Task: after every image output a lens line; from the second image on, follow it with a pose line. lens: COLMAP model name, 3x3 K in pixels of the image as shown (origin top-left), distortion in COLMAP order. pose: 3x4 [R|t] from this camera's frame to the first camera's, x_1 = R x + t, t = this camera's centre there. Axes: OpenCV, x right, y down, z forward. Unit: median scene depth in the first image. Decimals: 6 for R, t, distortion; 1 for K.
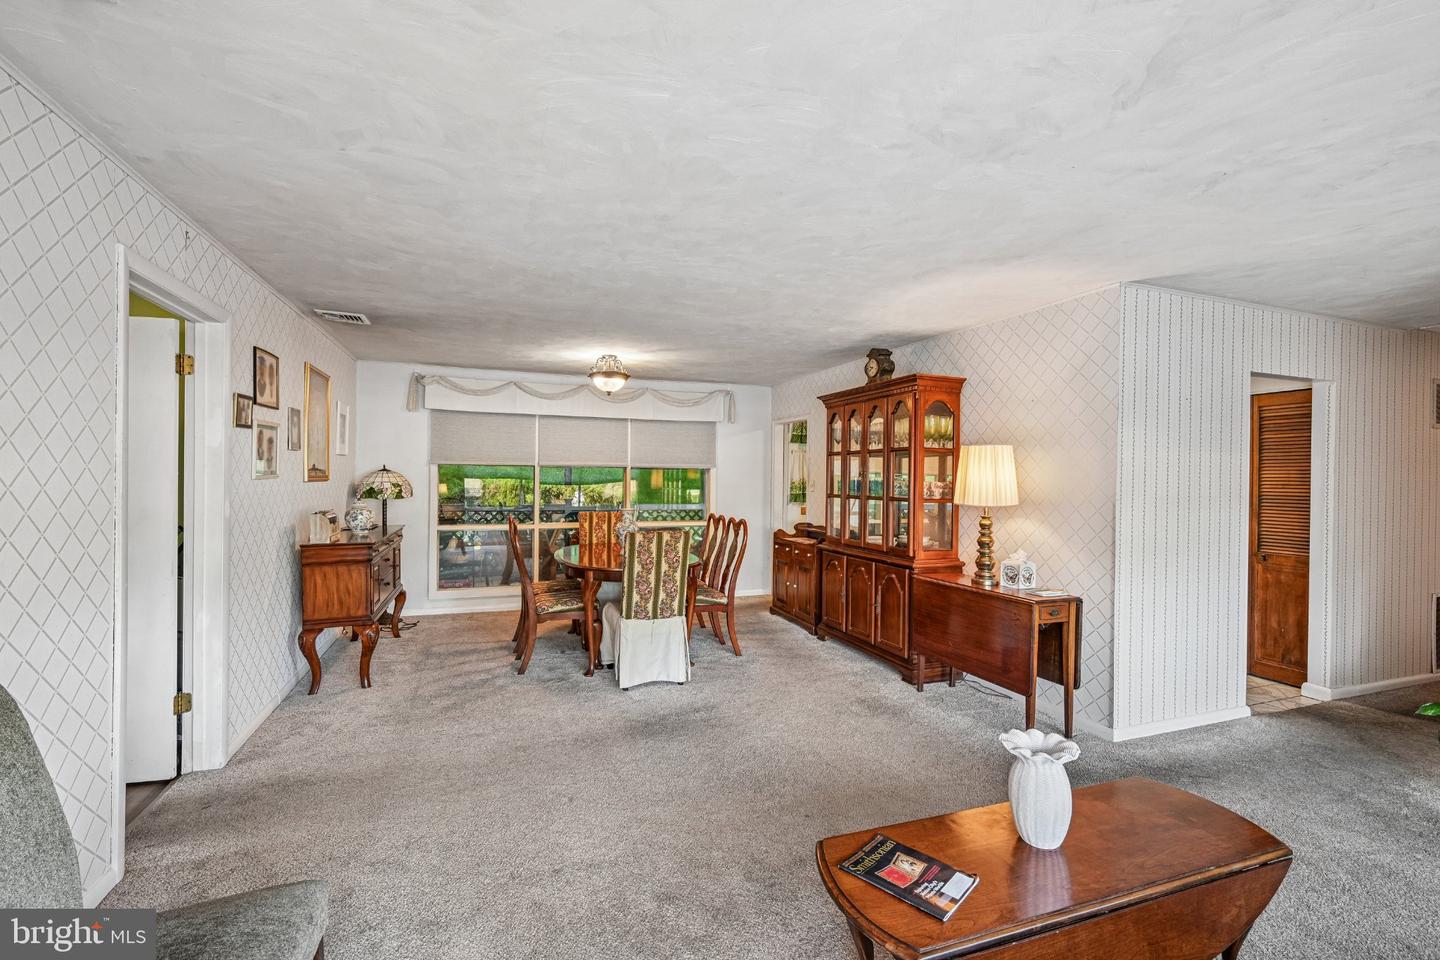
lens RADIAL K [[626.1, 0, 720.0], [0, 626.1, 483.8], [0, 0, 1]] dist [-0.001552, 0.000439]
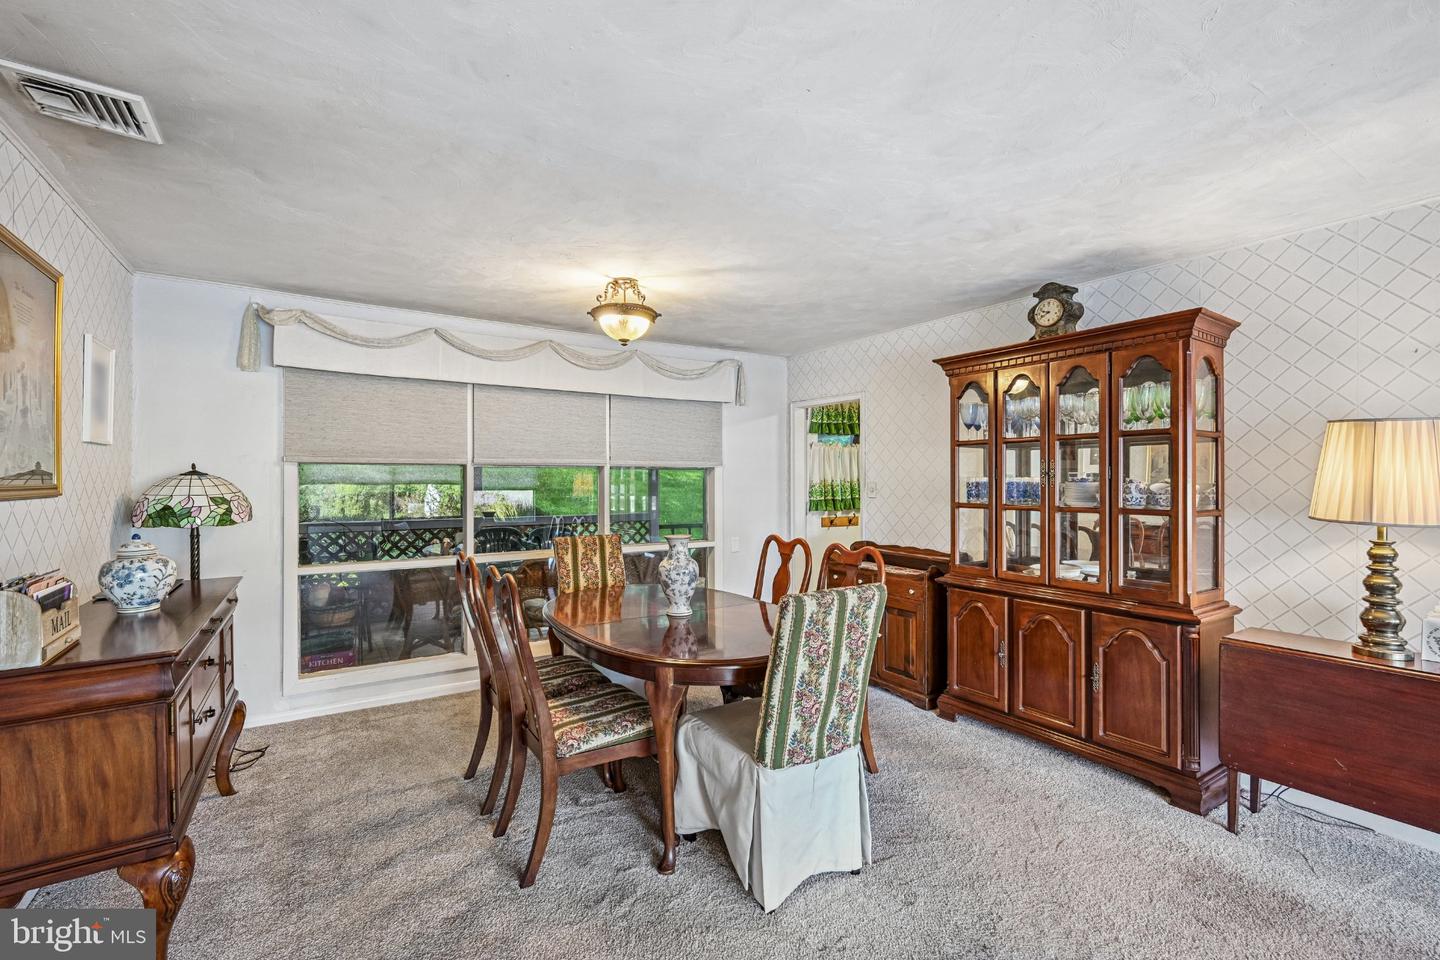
lens RADIAL K [[626.1, 0, 719.8], [0, 626.1, 482.8], [0, 0, 1]] dist [-0.001552, 0.000439]
pose [[0.976258, -0.011509, 0.216307, -0.224158], [0.012314, 0.999921, -0.002372, -0.007067], [-0.216262, 0.004979, 0.976323, 0.399727]]
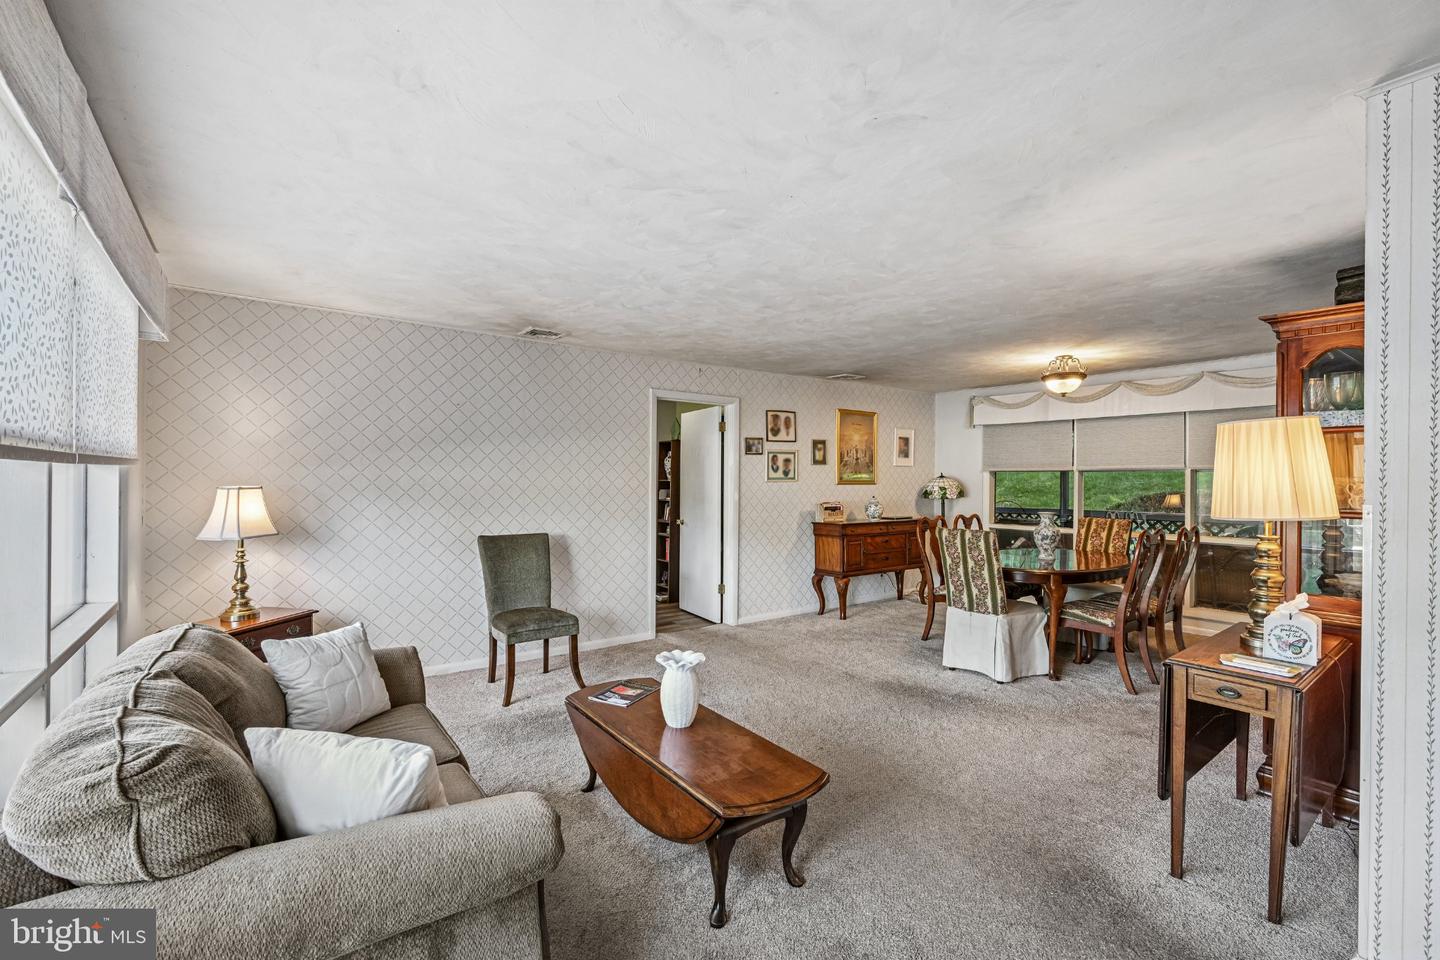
lens RADIAL K [[626.1, 0, 716.7], [0, 626.1, 482.6], [0, 0, 1]] dist [-0.001552, 0.000439]
pose [[0.276358, -0.005024, -0.961042, 0.622524], [-0.012943, 0.999876, -0.008949, 0.008110], [0.960968, 0.014912, 0.276259, 0.216091]]
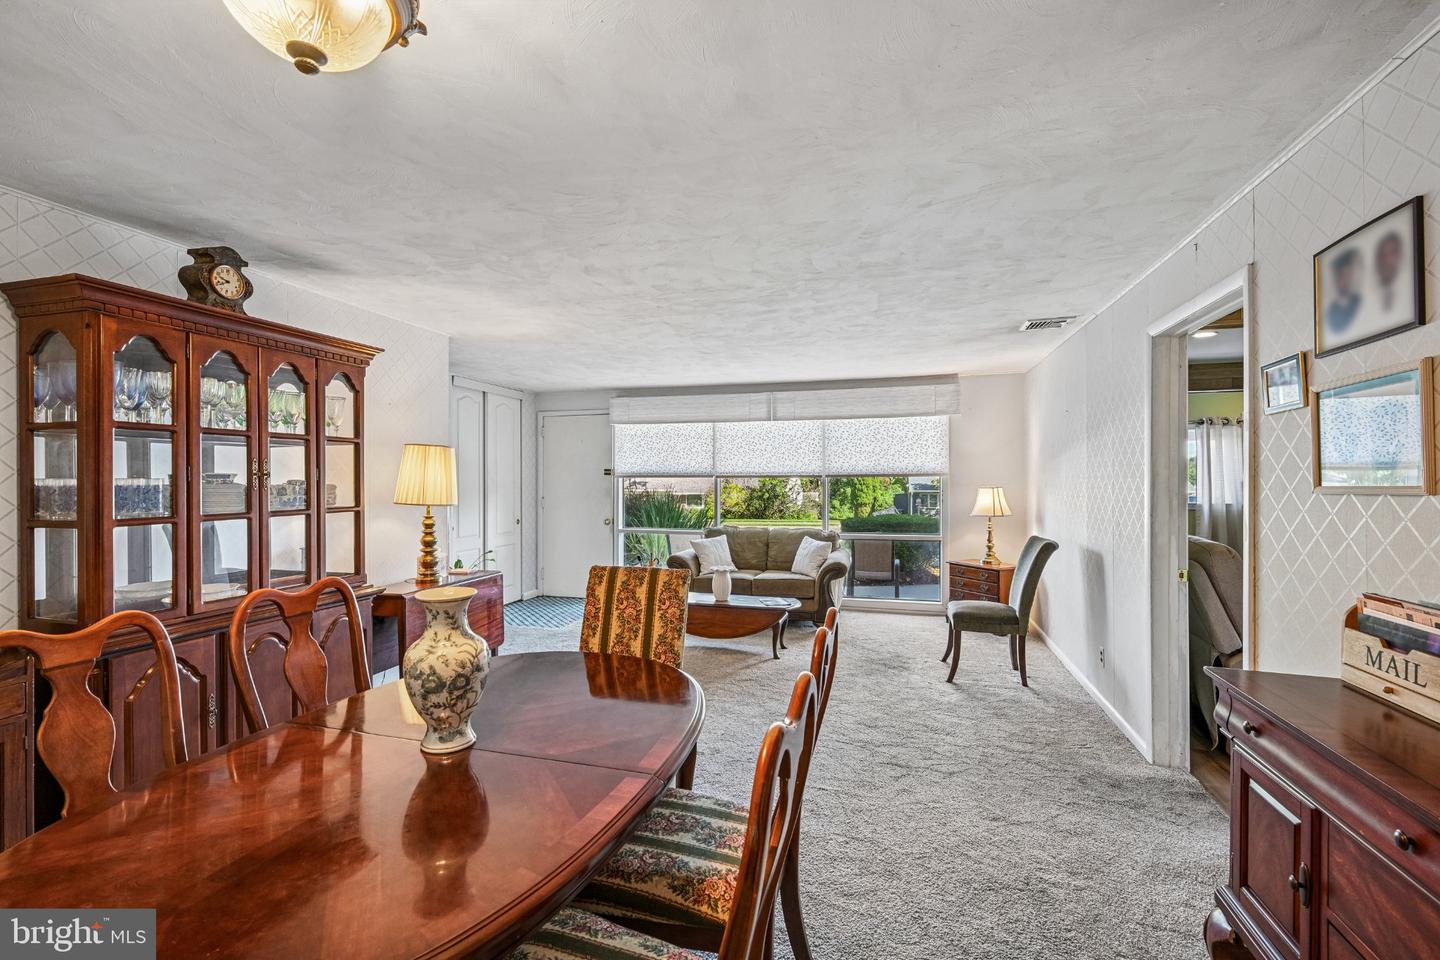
lens RADIAL K [[626.1, 0, 717.2], [0, 626.1, 478.5], [0, 0, 1]] dist [-0.001552, 0.000439]
pose [[-0.804331, -0.009135, 0.594112, -0.403648], [-0.000423, 0.999890, 0.014801, -0.017838], [-0.594182, 0.011654, -0.804246, 1.102743]]
